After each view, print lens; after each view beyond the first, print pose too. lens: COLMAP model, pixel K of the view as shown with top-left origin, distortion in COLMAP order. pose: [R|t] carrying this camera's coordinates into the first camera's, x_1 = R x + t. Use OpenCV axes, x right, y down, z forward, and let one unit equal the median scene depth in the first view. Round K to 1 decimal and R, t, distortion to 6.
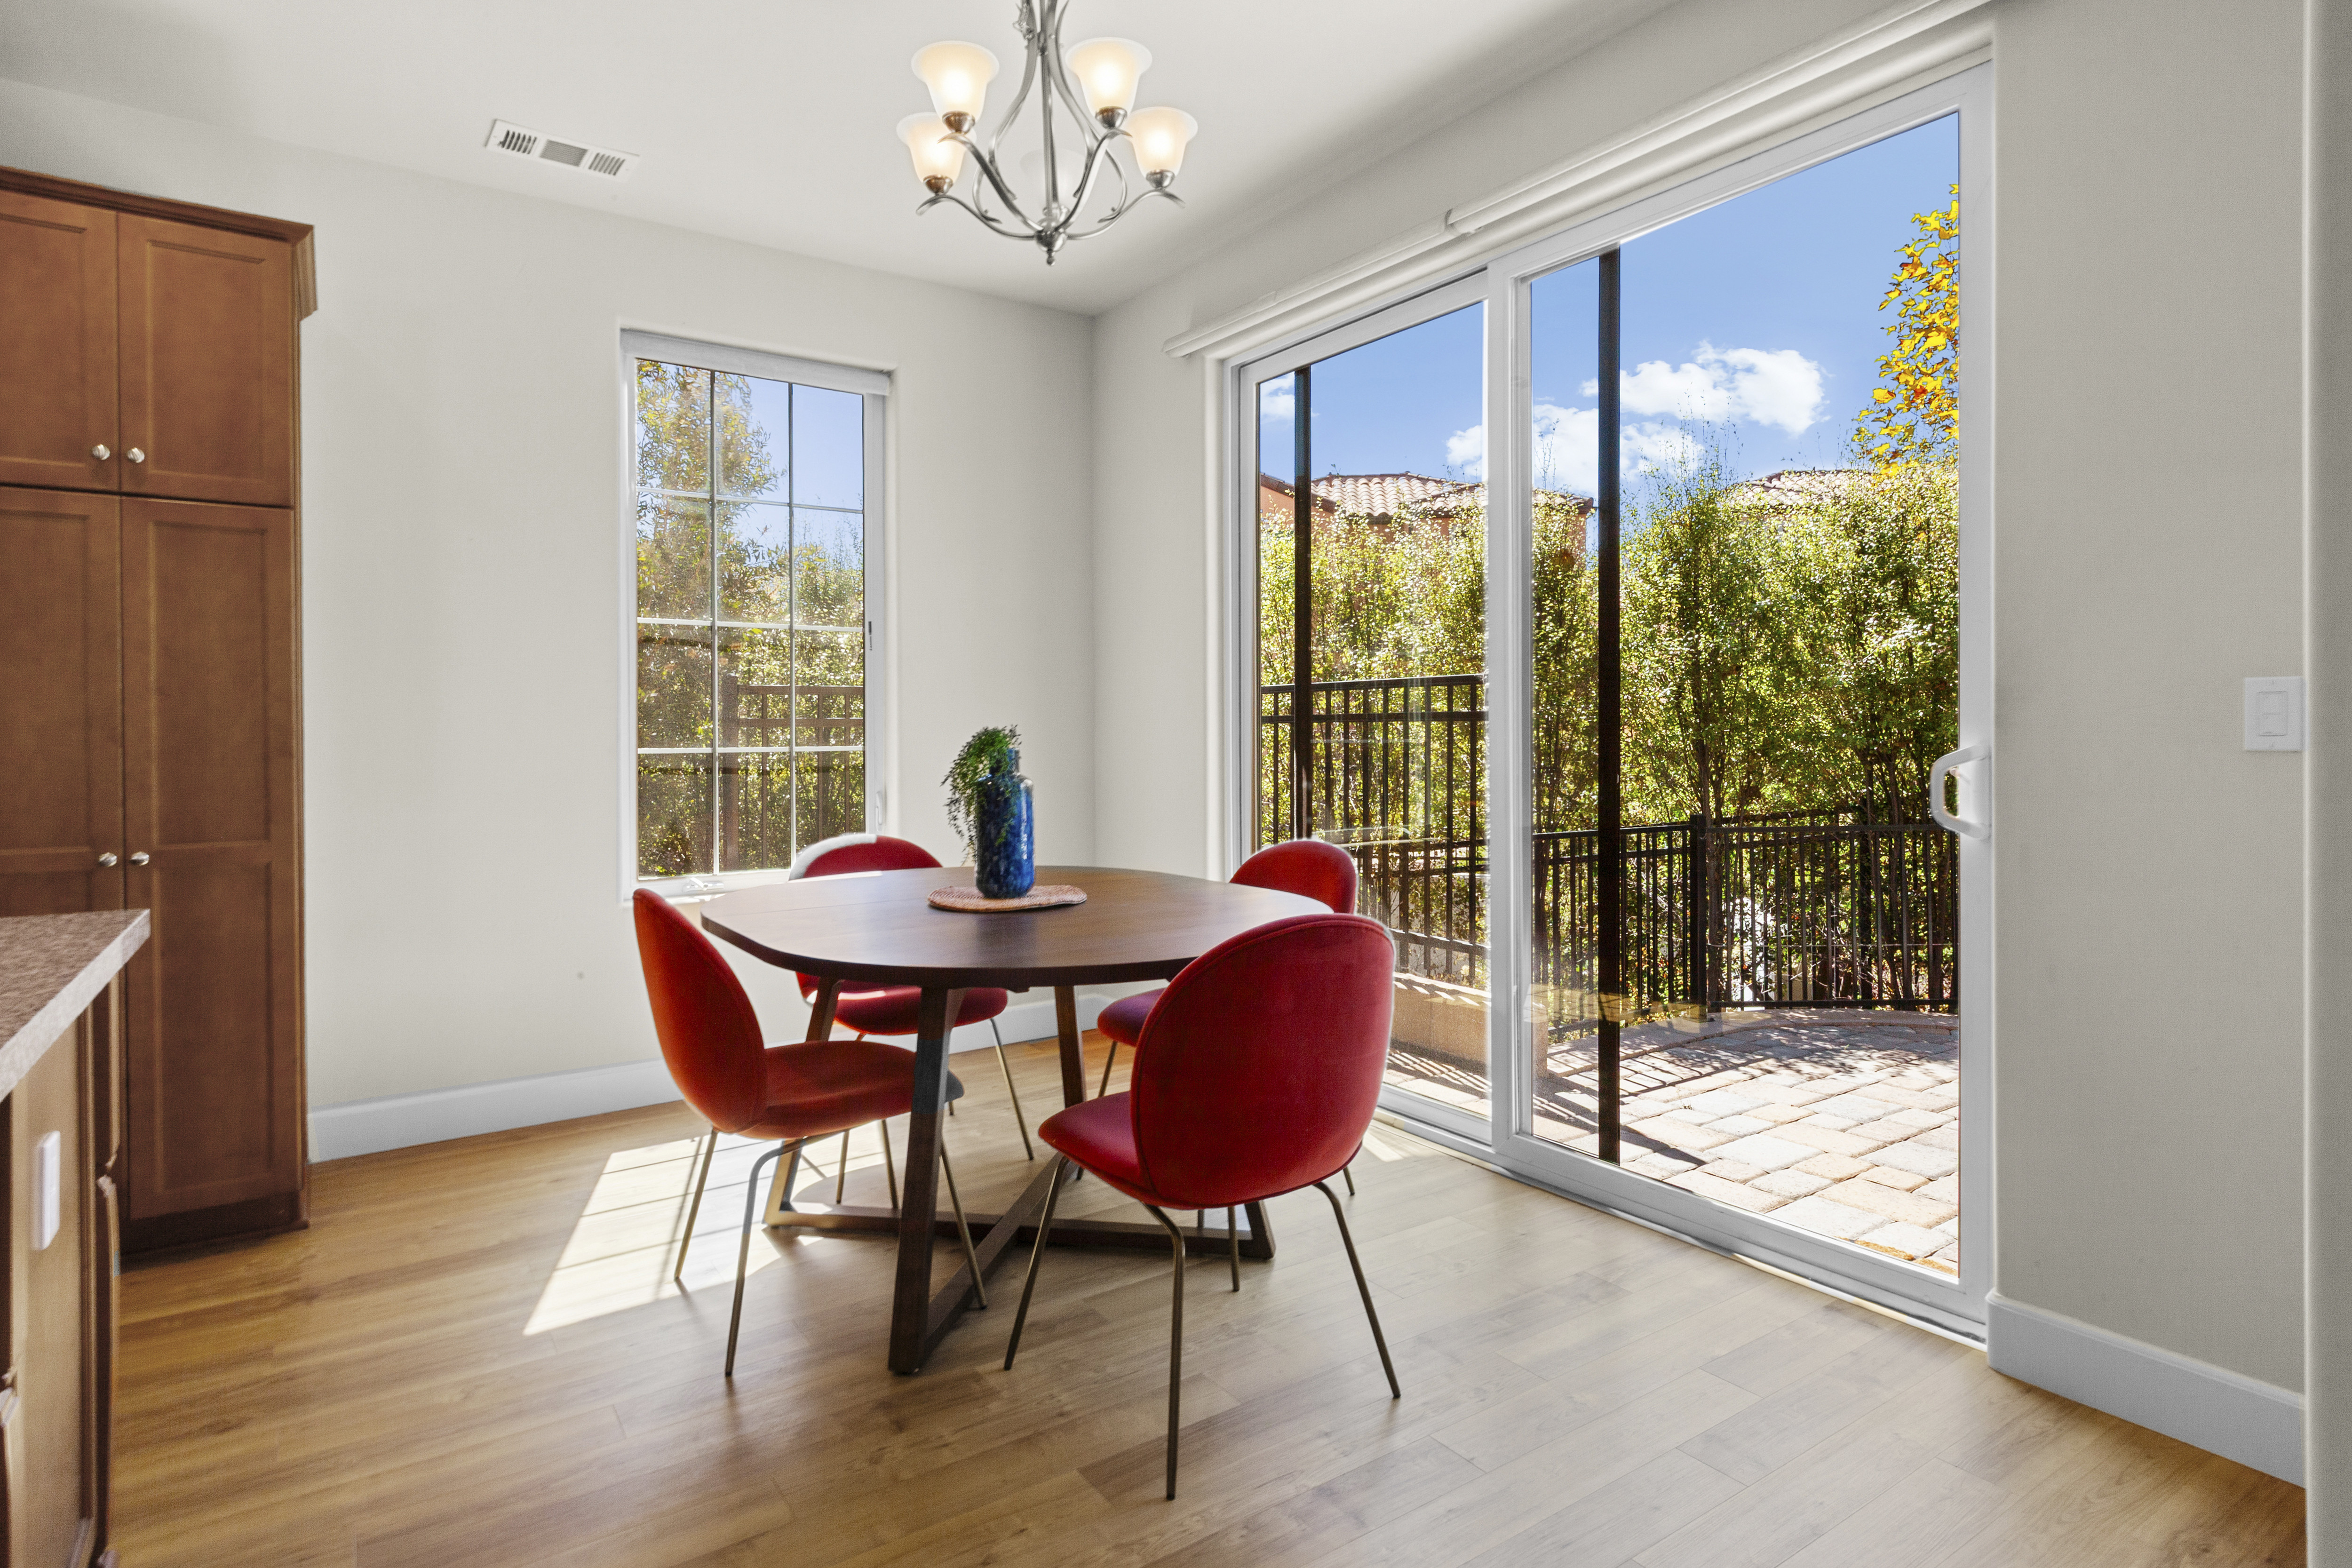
lens RADIAL K [[1273.5, 0, 1175.4], [0, 1273.5, 744.3], [0, 0, 1]] dist [-0.002857, -0.002085]
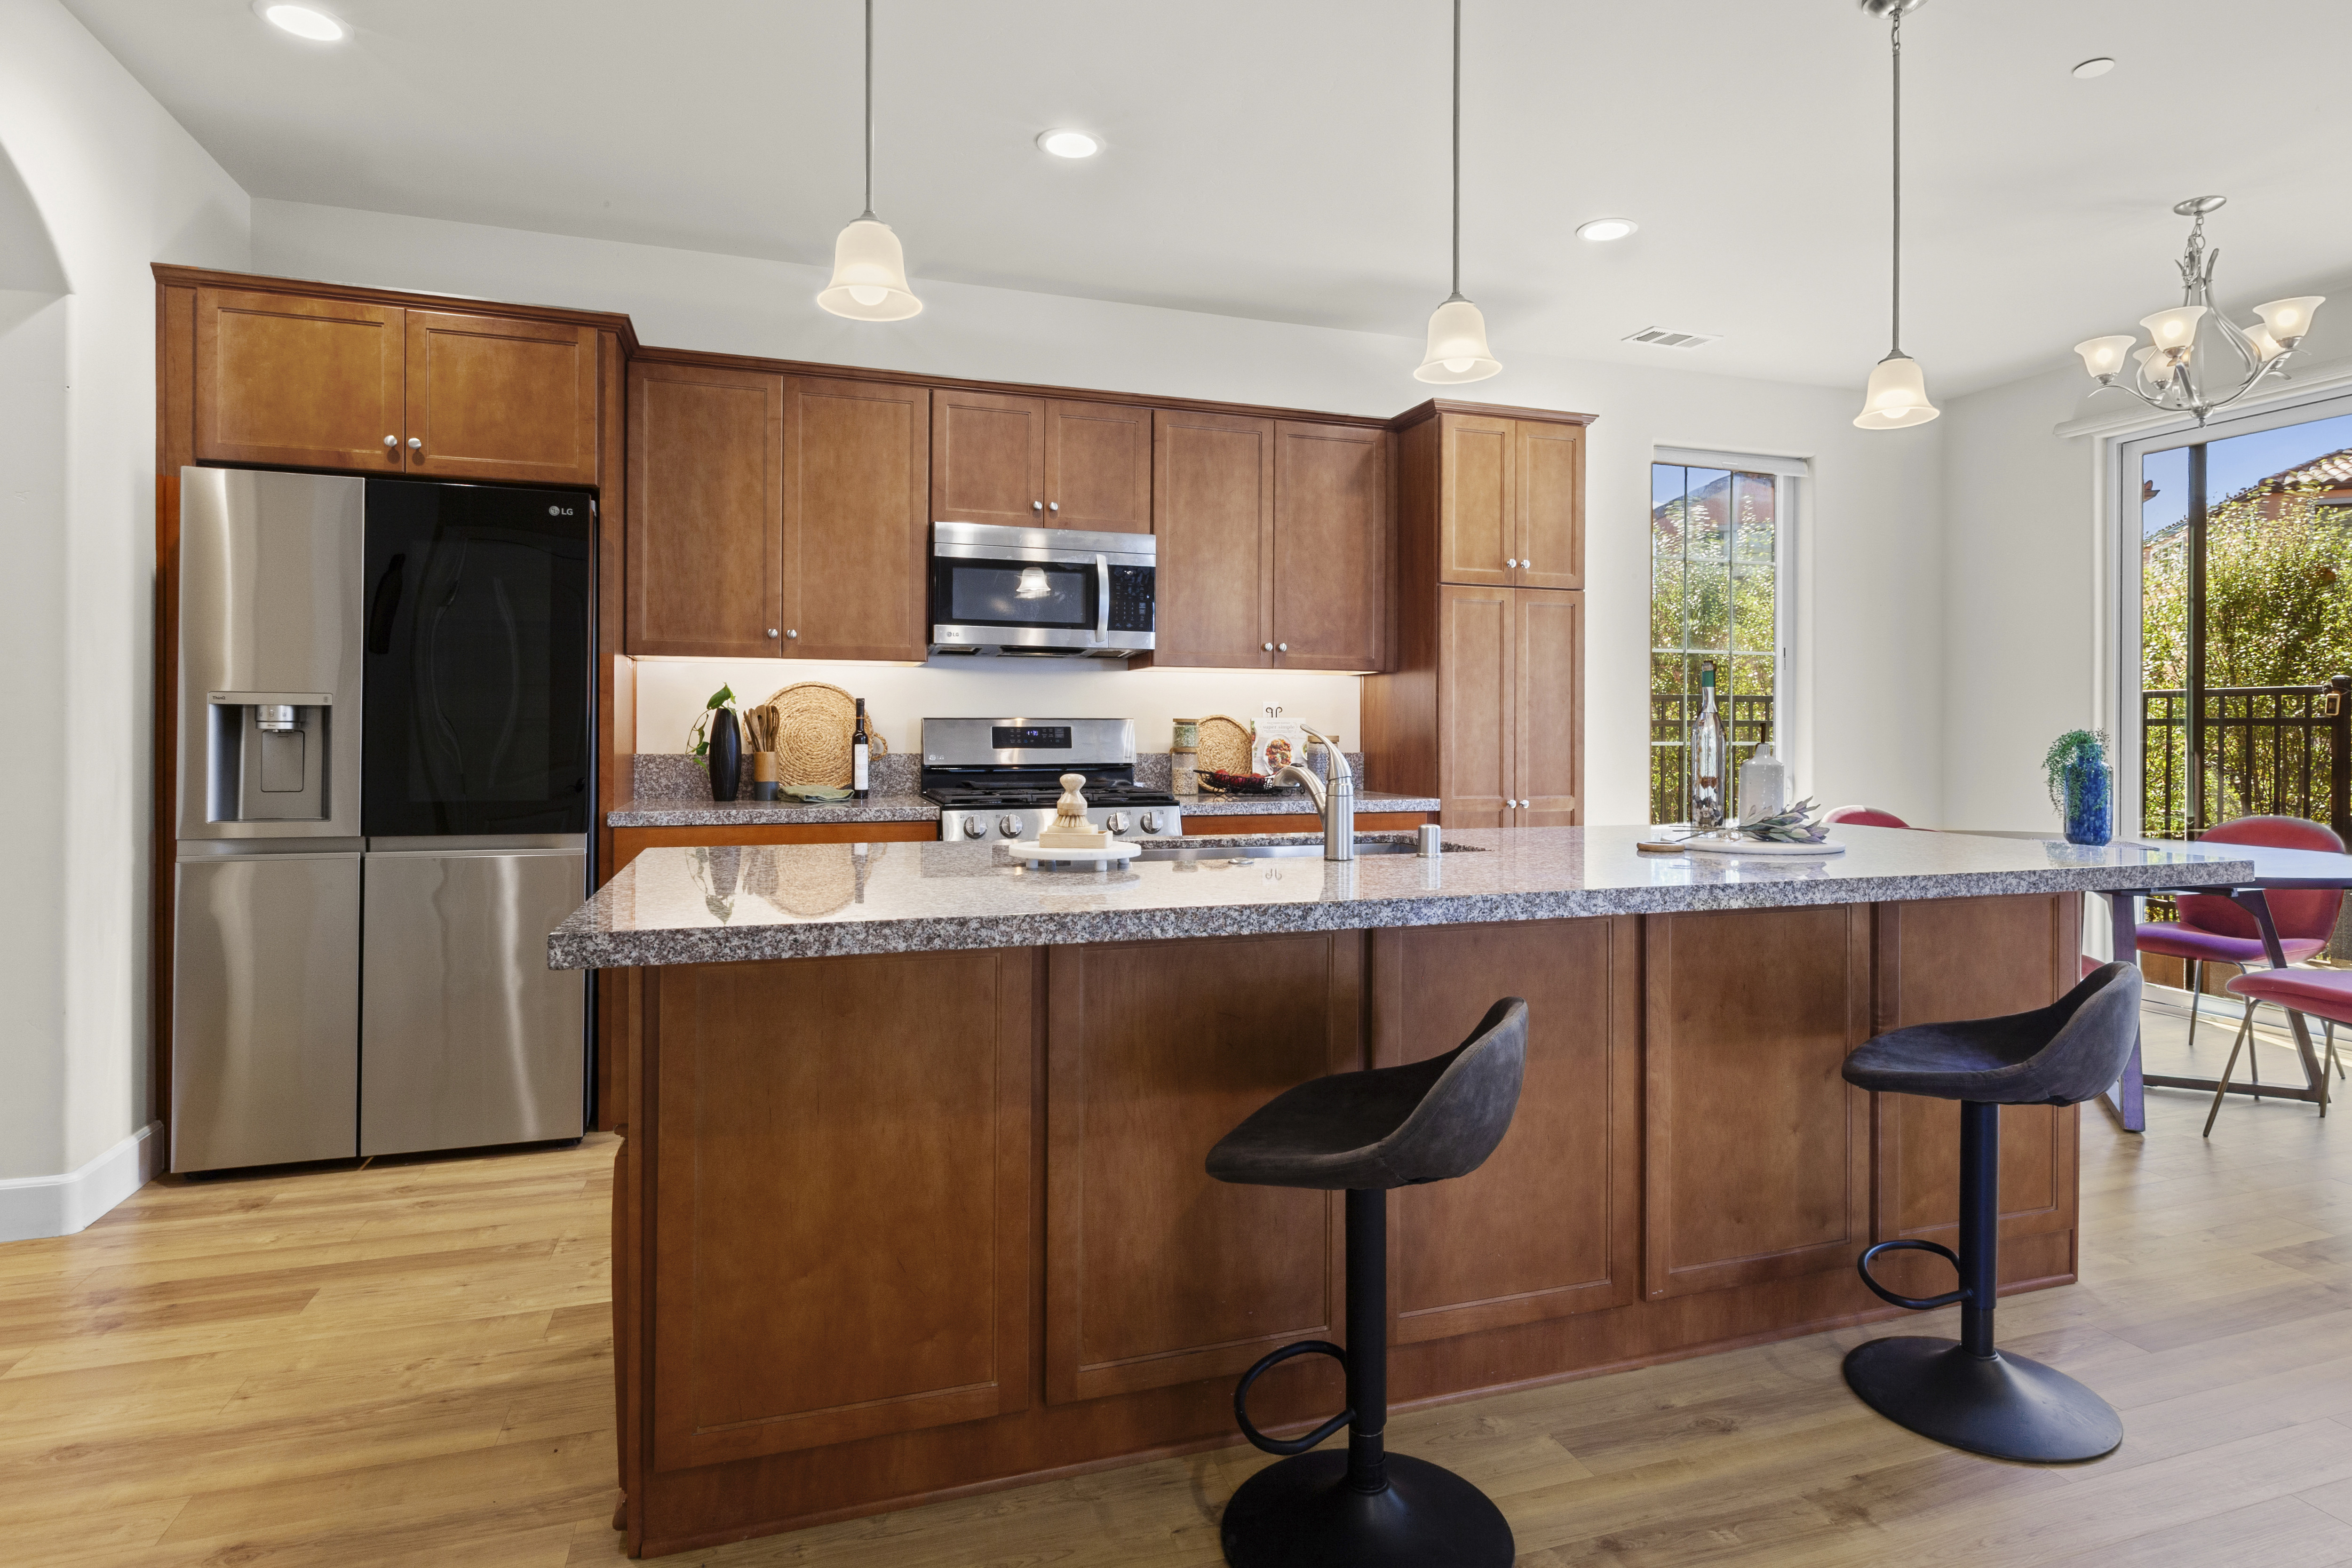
lens RADIAL K [[1273.5, 0, 1203.6], [0, 1273.5, 731.0], [0, 0, 1]] dist [-0.002857, -0.002085]
pose [[0.961261, 0.007164, -0.275548, -0.549382], [-0.009225, 0.999938, -0.006184, 0.005688], [0.275487, 0.008487, 0.961267, -0.529586]]
